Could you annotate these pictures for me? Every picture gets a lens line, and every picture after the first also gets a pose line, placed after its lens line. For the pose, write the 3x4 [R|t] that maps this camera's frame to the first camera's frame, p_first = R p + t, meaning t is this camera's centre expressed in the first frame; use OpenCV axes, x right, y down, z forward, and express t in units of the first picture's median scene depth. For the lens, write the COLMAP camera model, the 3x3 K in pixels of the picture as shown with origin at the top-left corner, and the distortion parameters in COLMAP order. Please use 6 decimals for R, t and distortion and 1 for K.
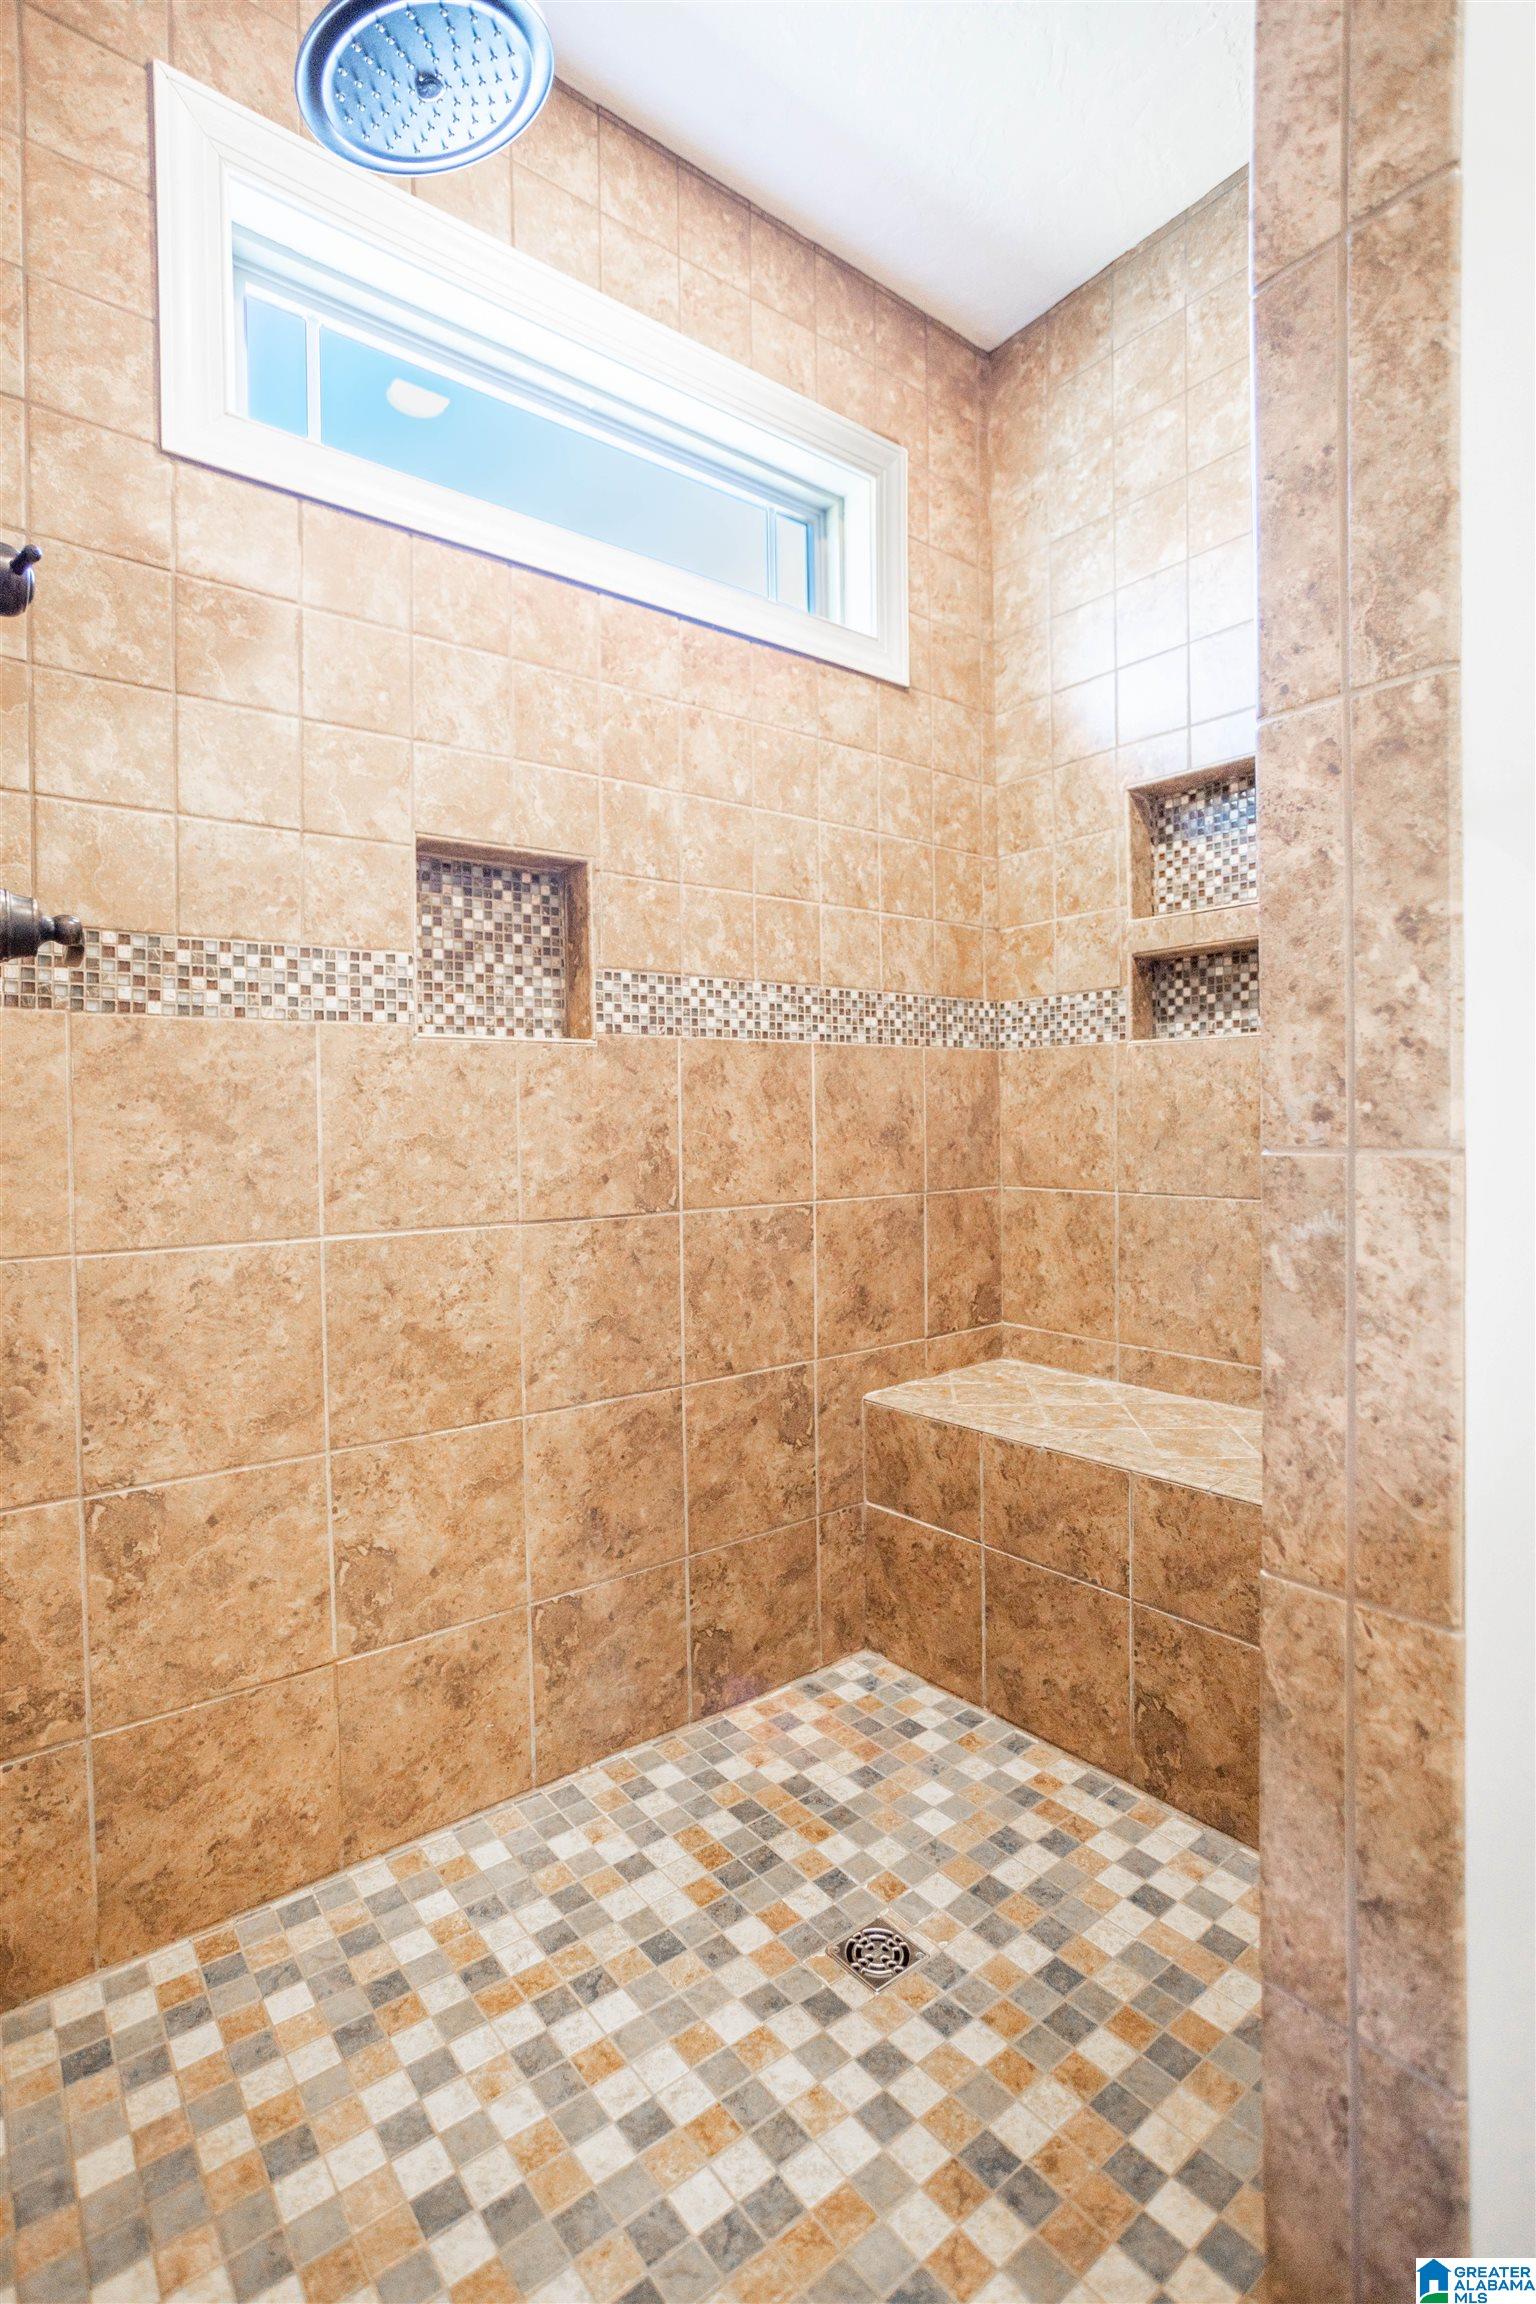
lens RADIAL K [[1114.3, 0, 768.4], [0, 1114.3, 1144.7], [0, 0, 1]] dist [0.000920, 0.000122]
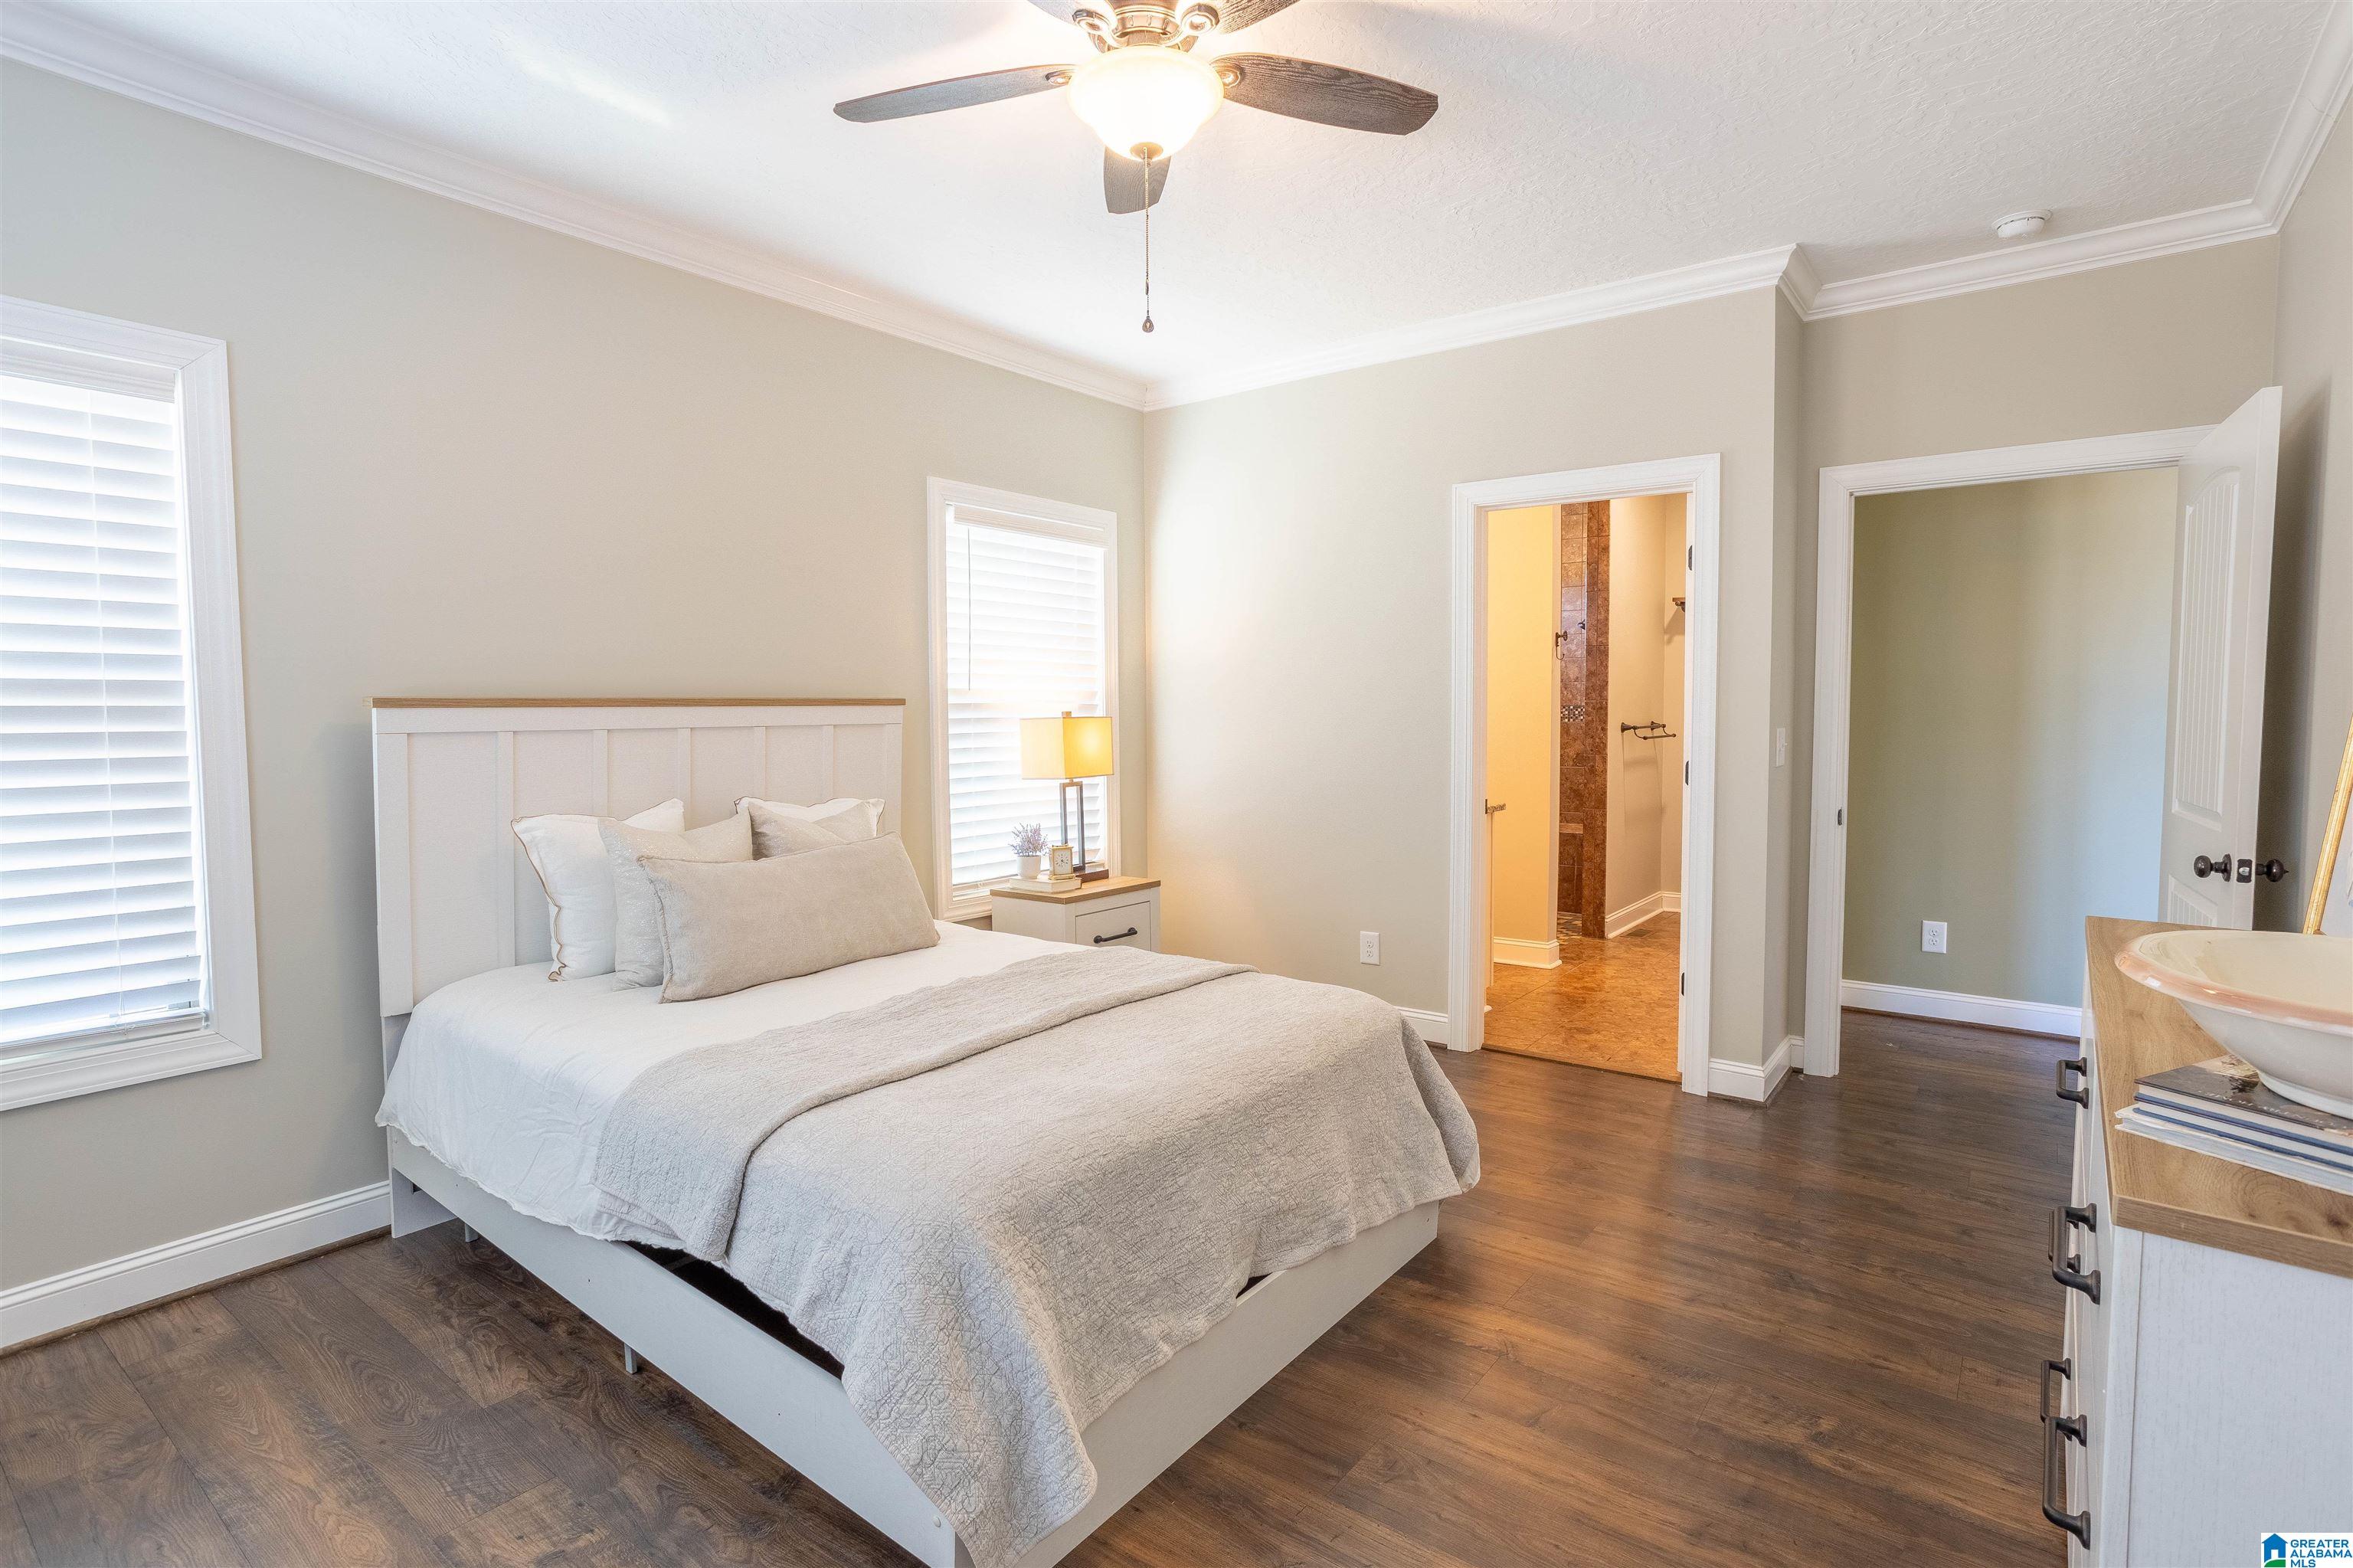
lens RADIAL K [[1138.1, 0, 1176.0], [0, 1138.1, 782.3], [0, 0, 1]] dist [0.000920, 0.000122]
pose [[0.971265, -0.009802, 0.237800, -4.687058], [0.000582, 0.999246, 0.038813, -0.123299], [-0.238001, -0.037559, 0.970538, -6.722718]]
